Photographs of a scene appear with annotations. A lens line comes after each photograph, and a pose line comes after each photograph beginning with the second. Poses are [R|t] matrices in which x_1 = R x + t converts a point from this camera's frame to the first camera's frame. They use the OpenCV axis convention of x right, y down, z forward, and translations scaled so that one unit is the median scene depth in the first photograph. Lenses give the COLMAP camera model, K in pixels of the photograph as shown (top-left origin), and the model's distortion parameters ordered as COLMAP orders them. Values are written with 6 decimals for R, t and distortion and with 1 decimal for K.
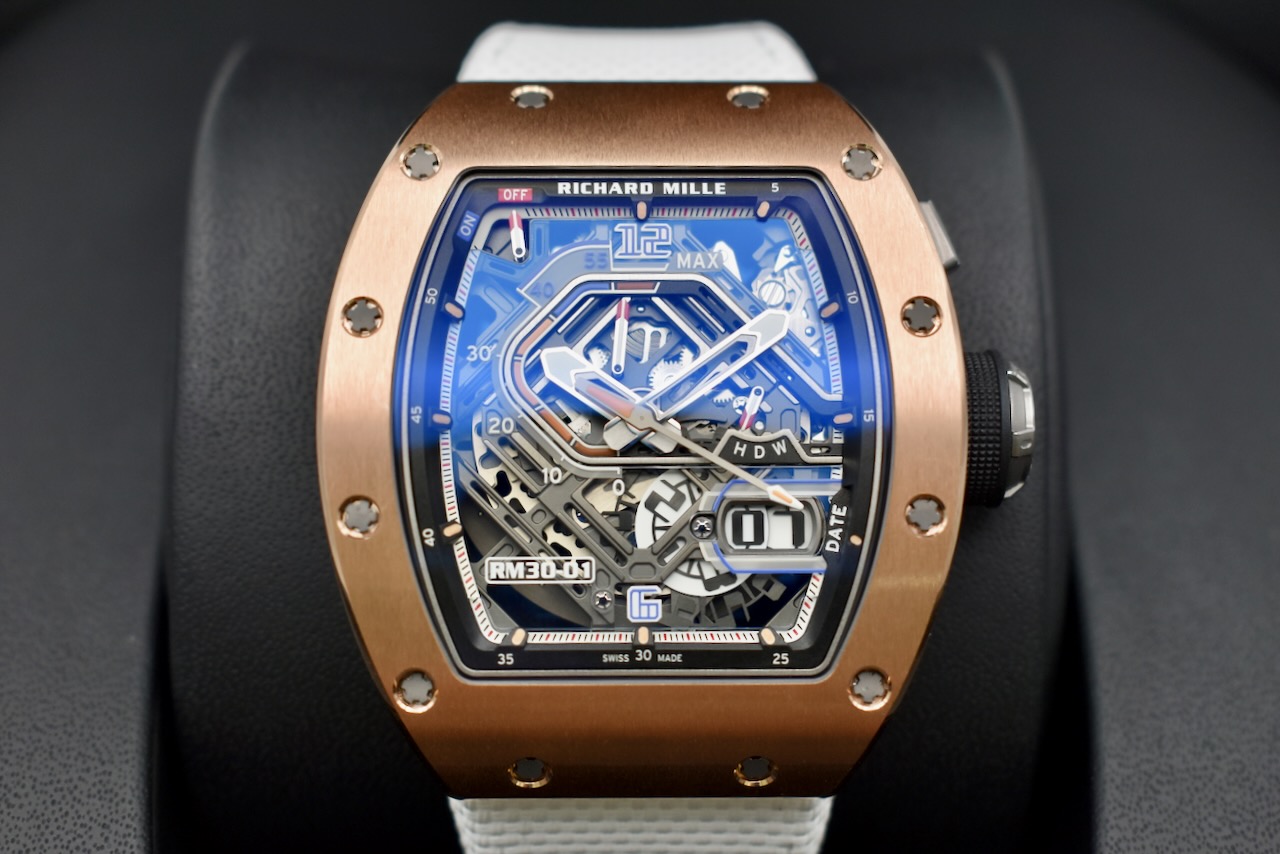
lens RADIAL K [[2316.8, 0, 640.0], [0, 2316.8, 427.0], [0, 0, 1]] dist [0.013599, 0.035950]
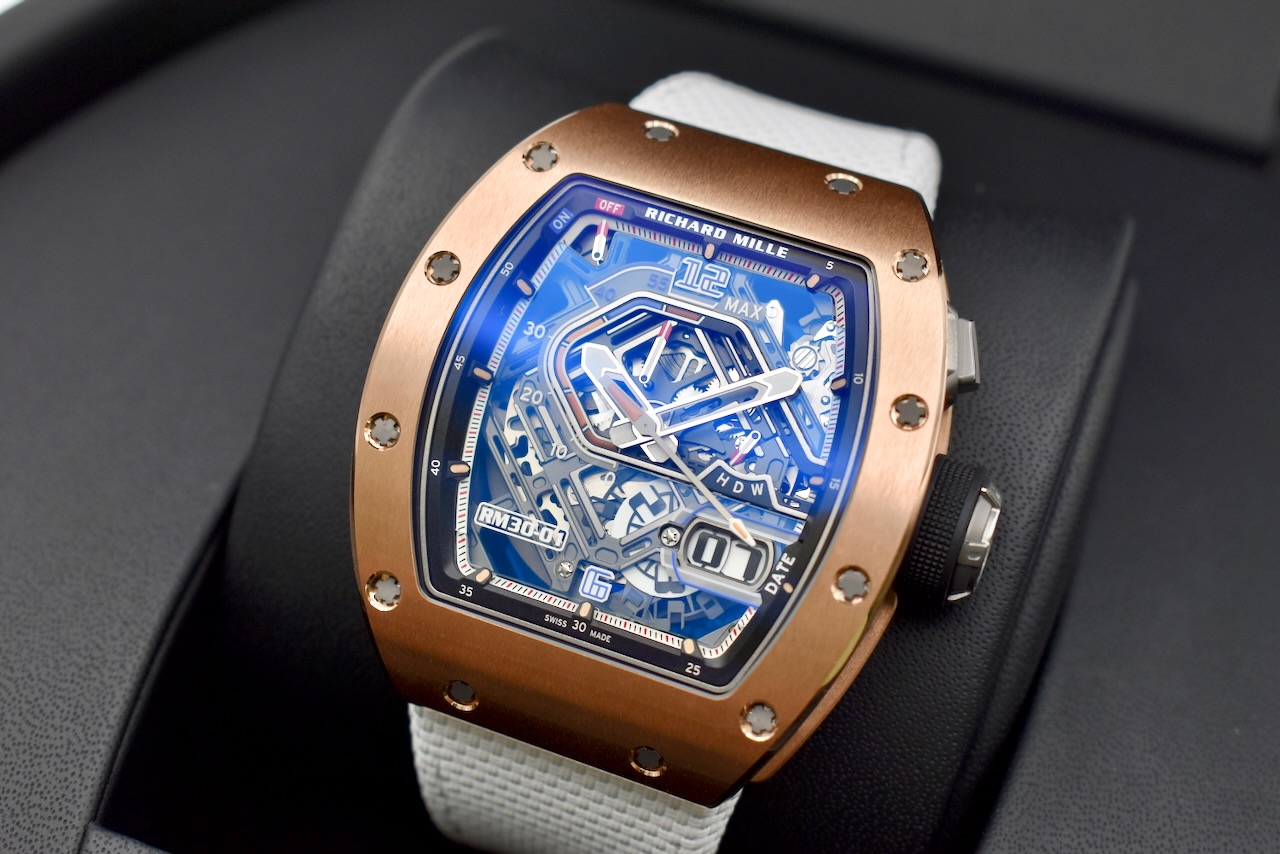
lens RADIAL K [[2316.8, 0, 640.0], [0, 2316.8, 427.0], [0, 0, 1]] dist [0.013599, 0.035950]
pose [[0.924413, 0.297065, -0.239193, 0.263977], [-0.306303, 0.951933, -0.001522, -0.000586], [0.227244, 0.074673, 0.970971, -0.088768]]
